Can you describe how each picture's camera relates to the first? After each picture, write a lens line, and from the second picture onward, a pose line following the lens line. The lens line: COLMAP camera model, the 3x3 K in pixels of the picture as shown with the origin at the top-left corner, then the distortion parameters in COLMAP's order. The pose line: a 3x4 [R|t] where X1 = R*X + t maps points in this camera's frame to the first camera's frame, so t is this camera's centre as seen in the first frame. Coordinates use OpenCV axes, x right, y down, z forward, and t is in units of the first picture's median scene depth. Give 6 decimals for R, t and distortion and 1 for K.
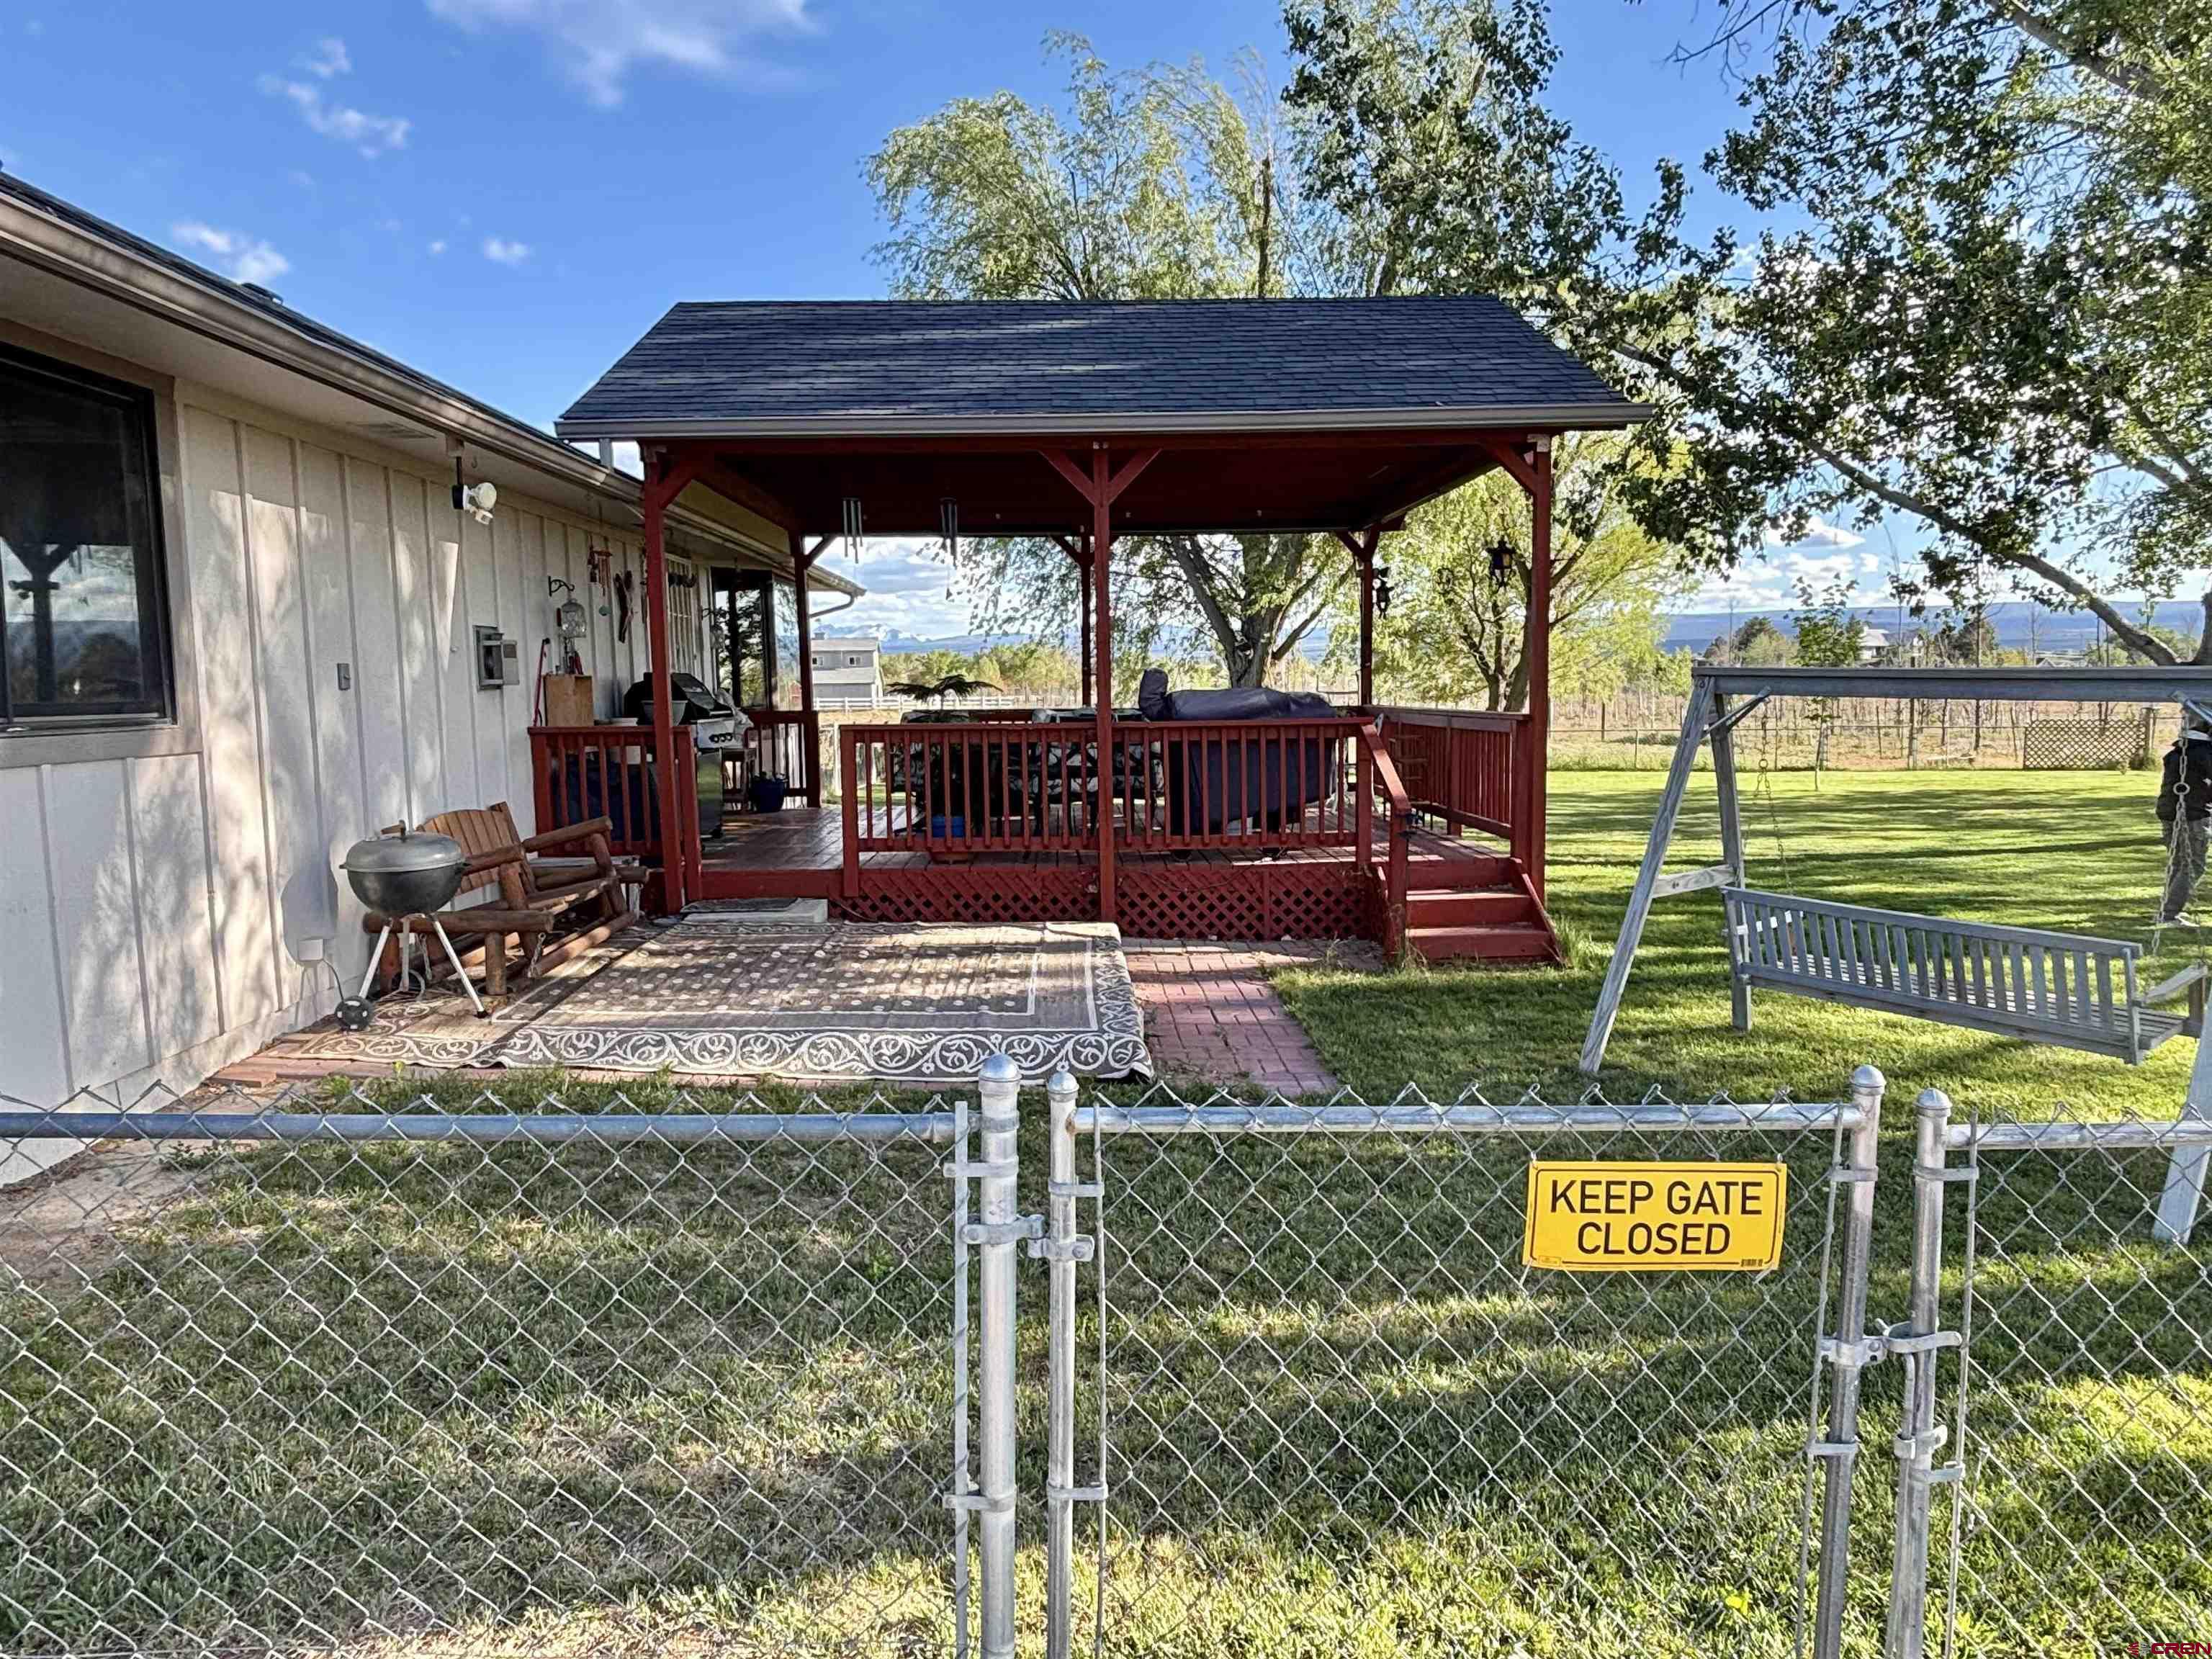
lens RADIAL K [[1369.1, 0, 1105.3], [0, 1369.1, 835.3], [0, 0, 1]] dist [0.038690, 0.001418]
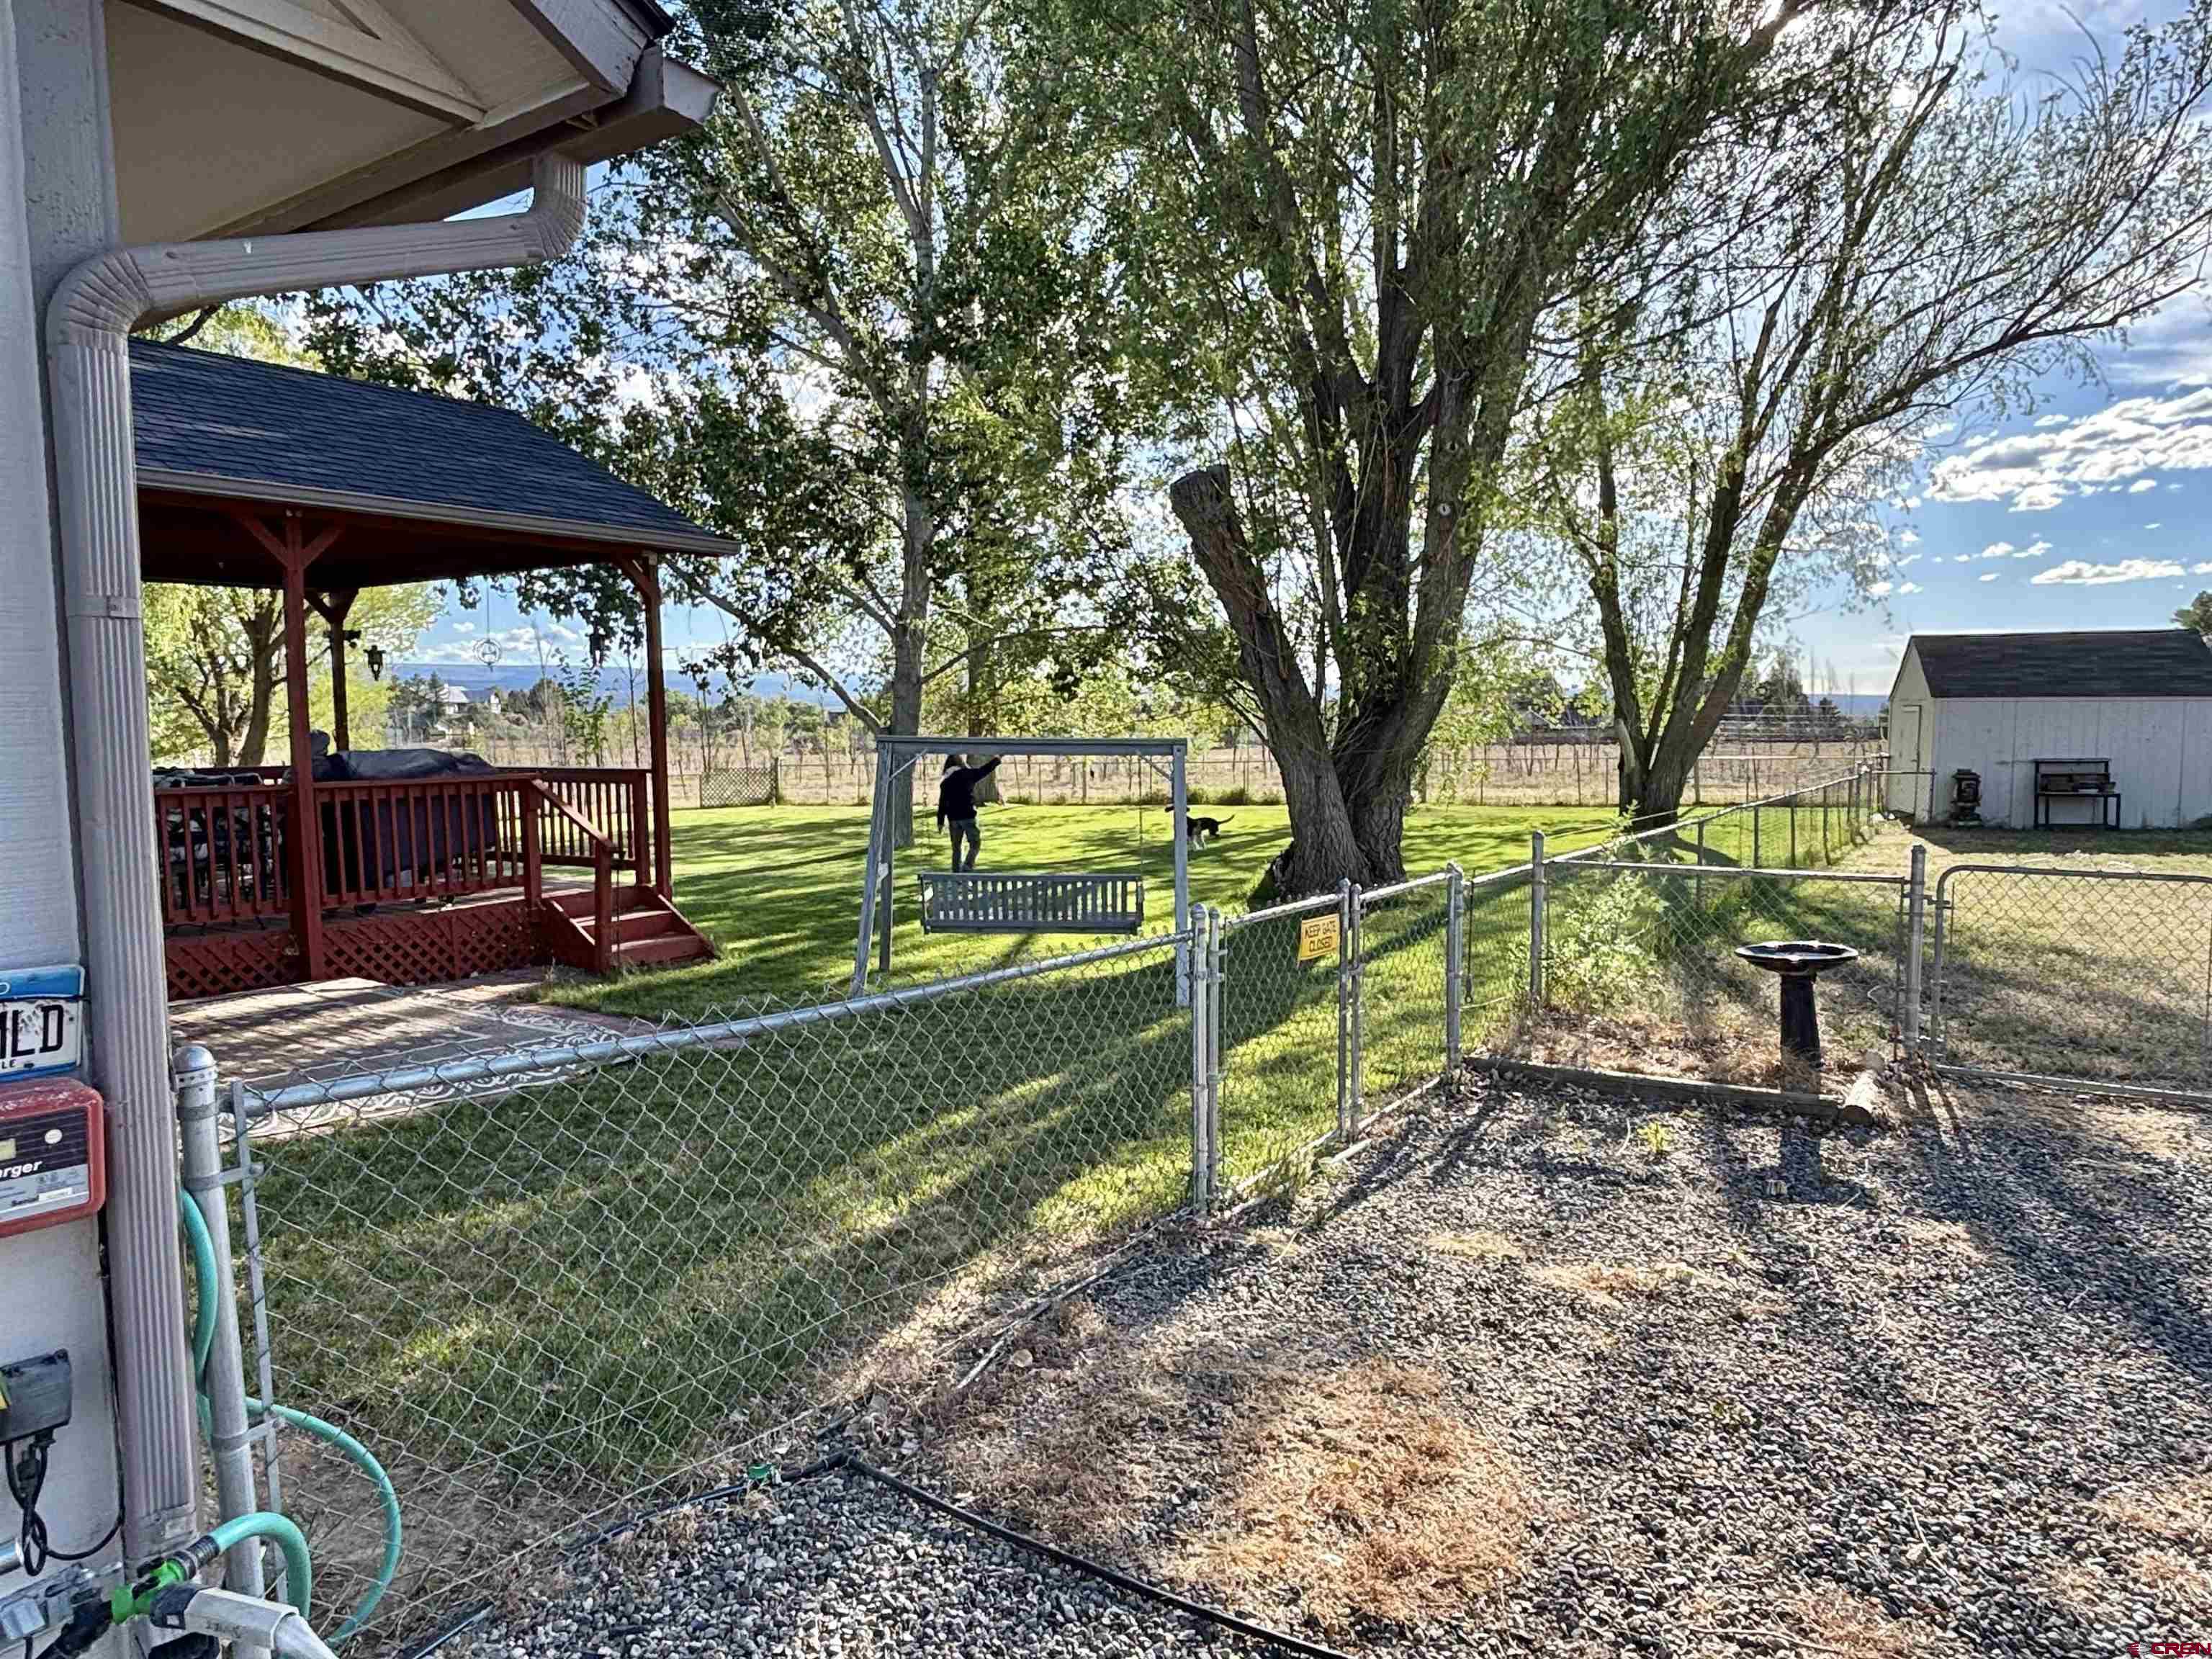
lens RADIAL K [[1369.1, 0, 1108.8], [0, 1369.1, 829.5], [0, 0, 1]] dist [0.038690, 0.001418]
pose [[0.578607, -0.055772, 0.813697, -0.323524], [0.090174, 0.995917, 0.004141, 0.000170], [-0.810606, 0.070978, 0.581274, -0.048598]]
